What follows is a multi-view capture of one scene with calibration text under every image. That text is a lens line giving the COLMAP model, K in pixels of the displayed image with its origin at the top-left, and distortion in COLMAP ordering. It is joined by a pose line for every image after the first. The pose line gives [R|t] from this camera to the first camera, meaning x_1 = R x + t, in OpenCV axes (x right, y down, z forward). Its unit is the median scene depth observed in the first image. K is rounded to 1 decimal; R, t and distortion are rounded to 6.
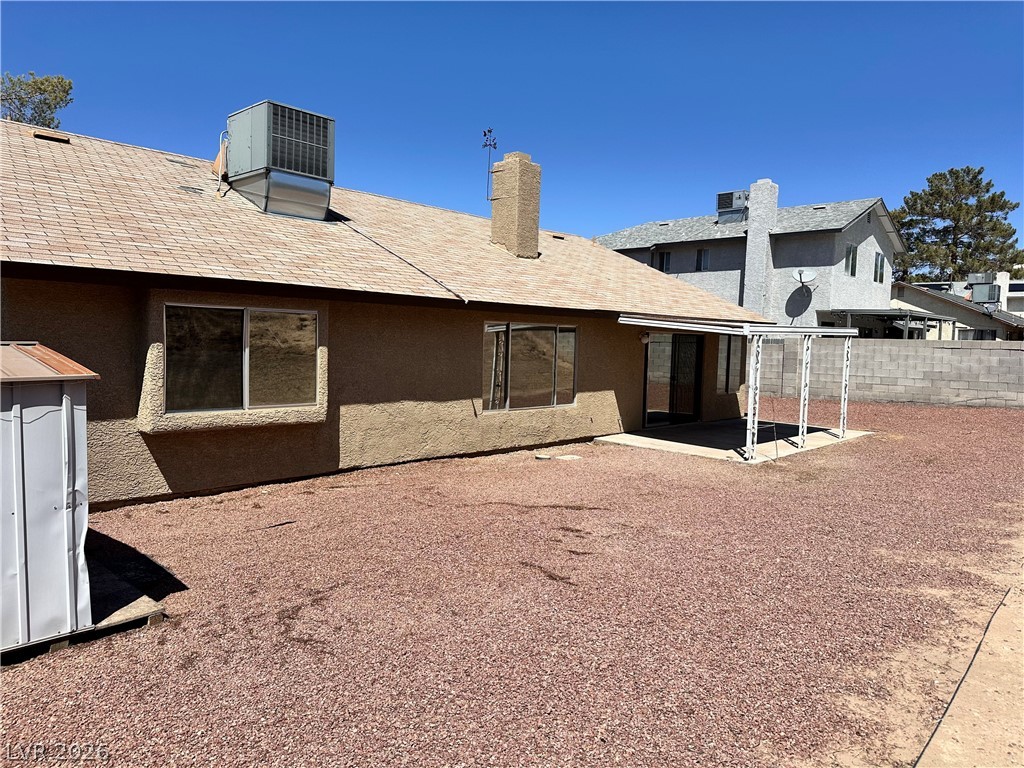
lens RADIAL K [[724.3, 0, 512.0], [0, 724.3, 384.0], [0, 0, 1]] dist [0.051803, -0.048055]
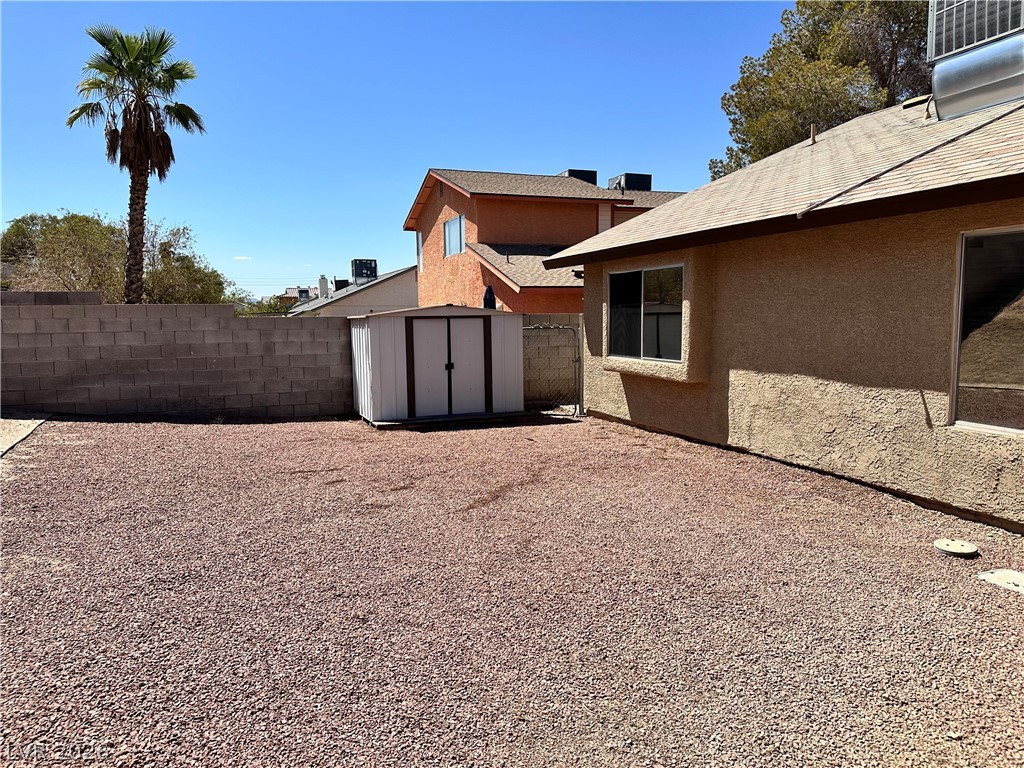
lens RADIAL K [[715.1, 0, 507.3], [0, 715.1, 379.9], [0, 0, 1]] dist [0.091532, -0.123612]
pose [[-0.429519, 0.058701, -0.901148, 0.603141], [-0.058989, 0.993930, 0.092861, -0.020227], [0.901129, 0.093043, -0.423449, 1.079769]]
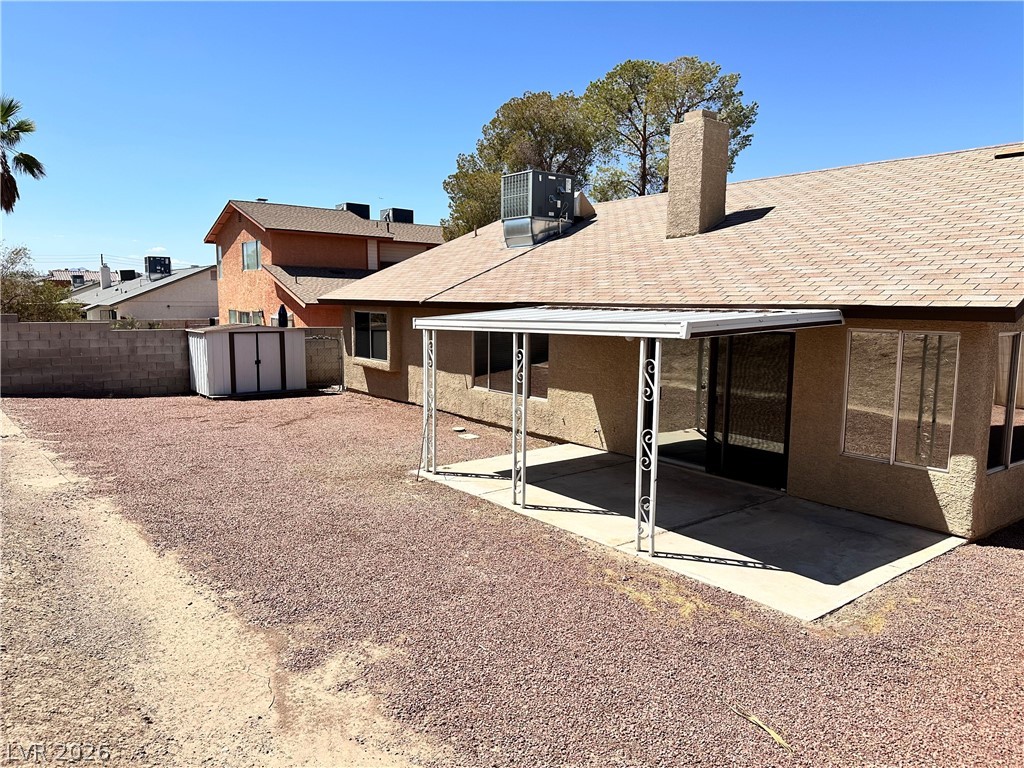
lens RADIAL K [[709.2, 0, 515.6], [0, 709.2, 385.4], [0, 0, 1]] dist [0.135401, -0.189384]
pose [[-0.155295, 0.086065, -0.984112, 1.350532], [-0.079249, 0.991902, 0.099252, -0.107847], [0.984684, 0.093403, -0.147217, 1.450901]]
